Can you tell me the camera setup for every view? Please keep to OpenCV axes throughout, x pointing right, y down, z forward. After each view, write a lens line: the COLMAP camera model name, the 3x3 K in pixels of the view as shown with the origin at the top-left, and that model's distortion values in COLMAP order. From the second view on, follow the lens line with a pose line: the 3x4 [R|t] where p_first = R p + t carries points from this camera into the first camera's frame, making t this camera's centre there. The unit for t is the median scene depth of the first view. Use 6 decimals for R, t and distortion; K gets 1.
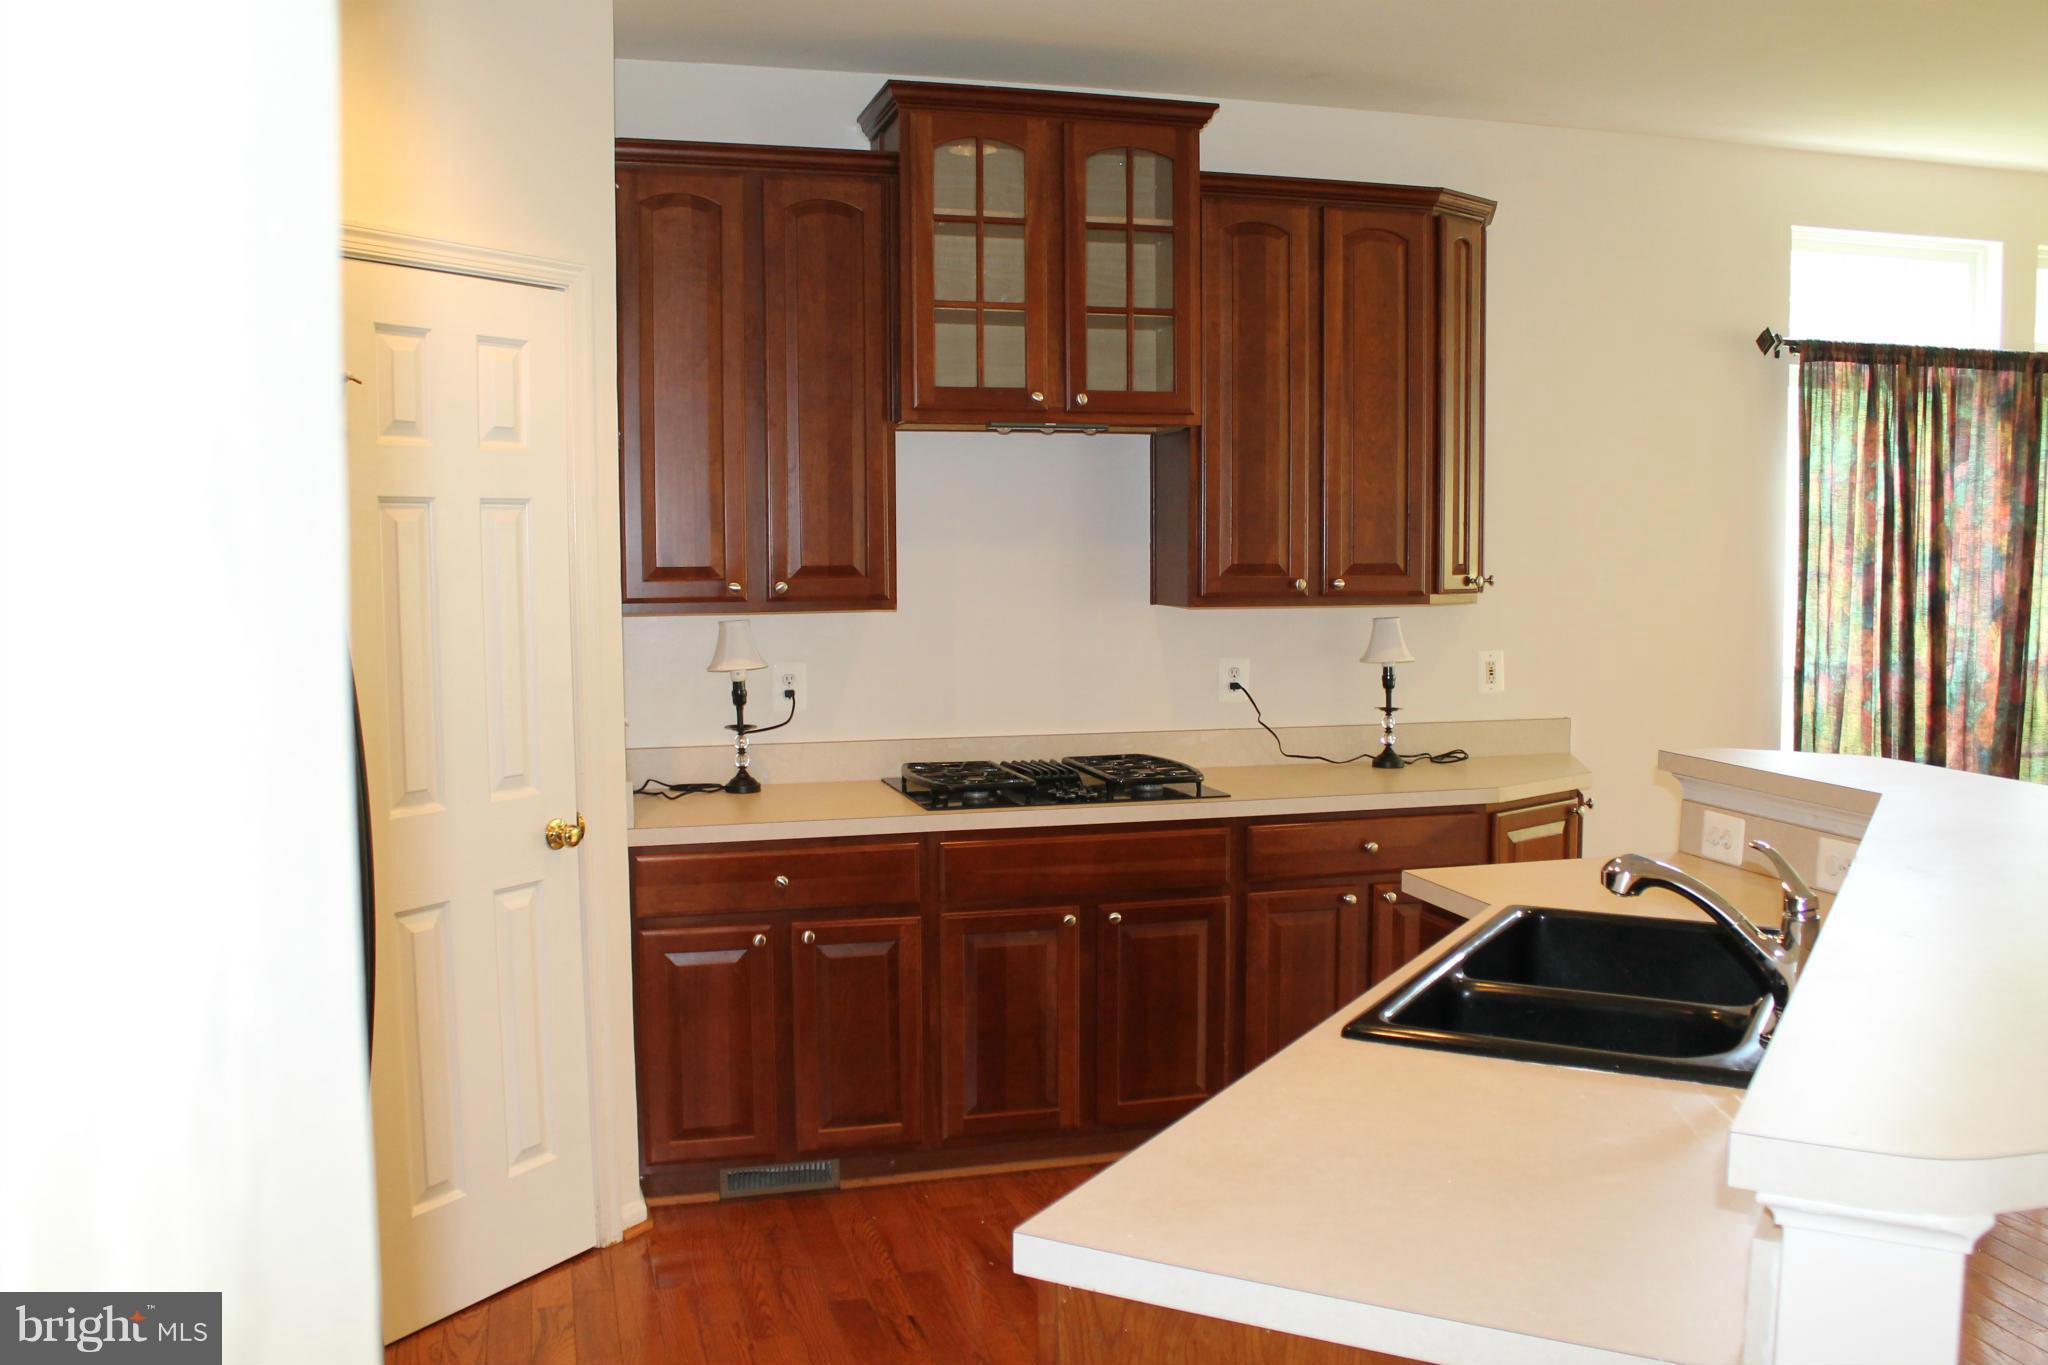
lens RADIAL K [[1784.5, 0, 1024.0], [0, 1784.5, 682.5], [0, 0, 1]] dist [-0.097154, 0.006364]
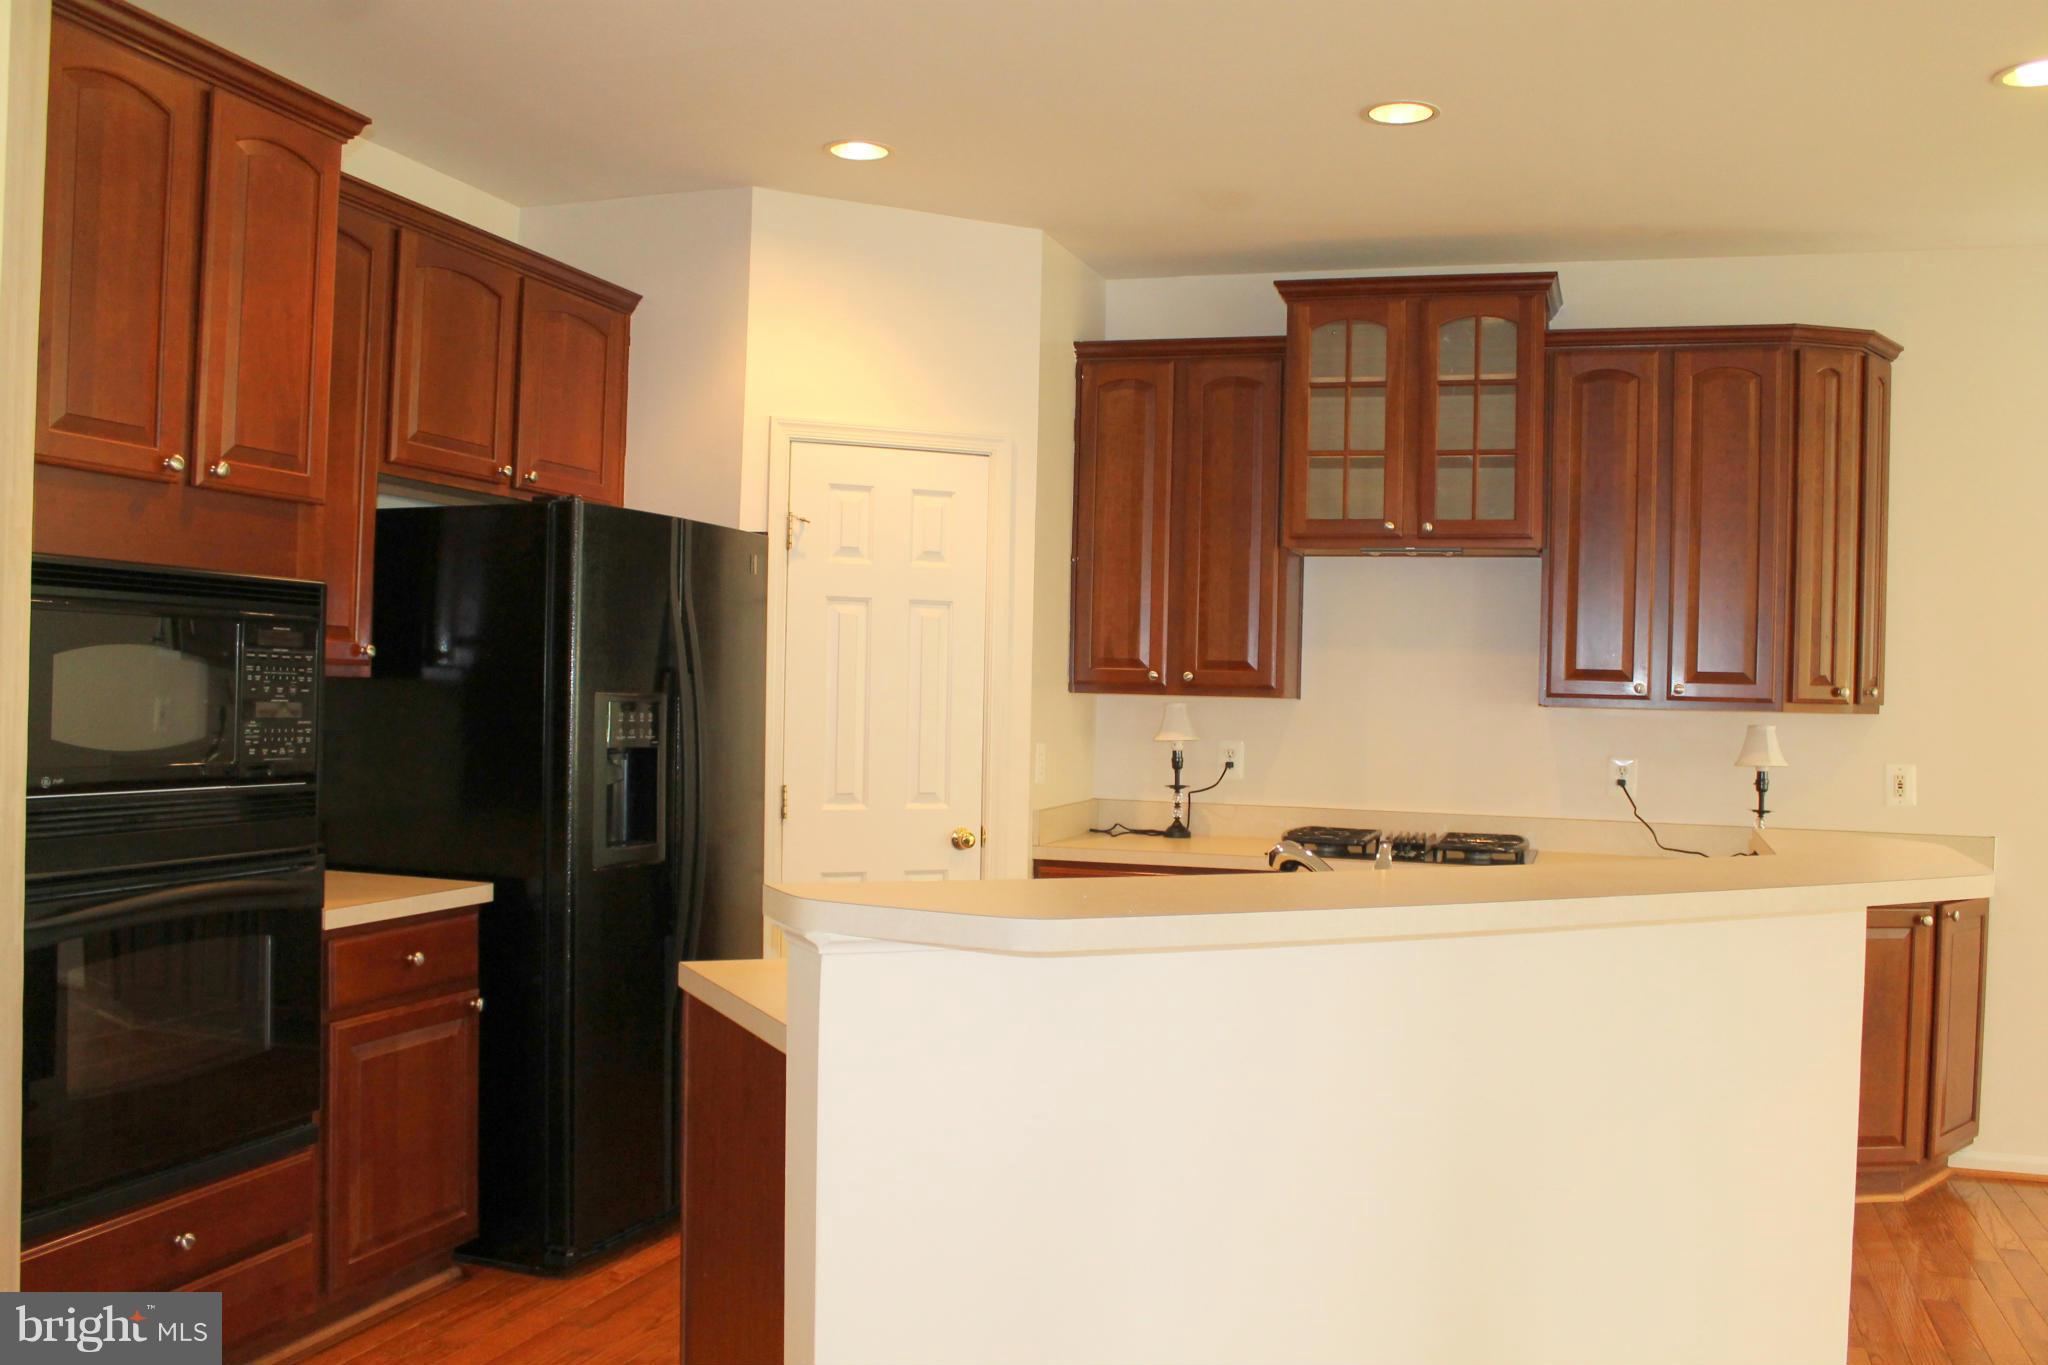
lens RADIAL K [[1784.5, 0, 1024.0], [0, 1784.5, 682.5], [0, 0, 1]] dist [-0.097154, 0.006364]
pose [[0.833782, 0.026061, -0.551479, 0.465584], [-0.070511, 0.995732, -0.059551, 0.035715], [0.547573, 0.088538, 0.832061, -0.135864]]
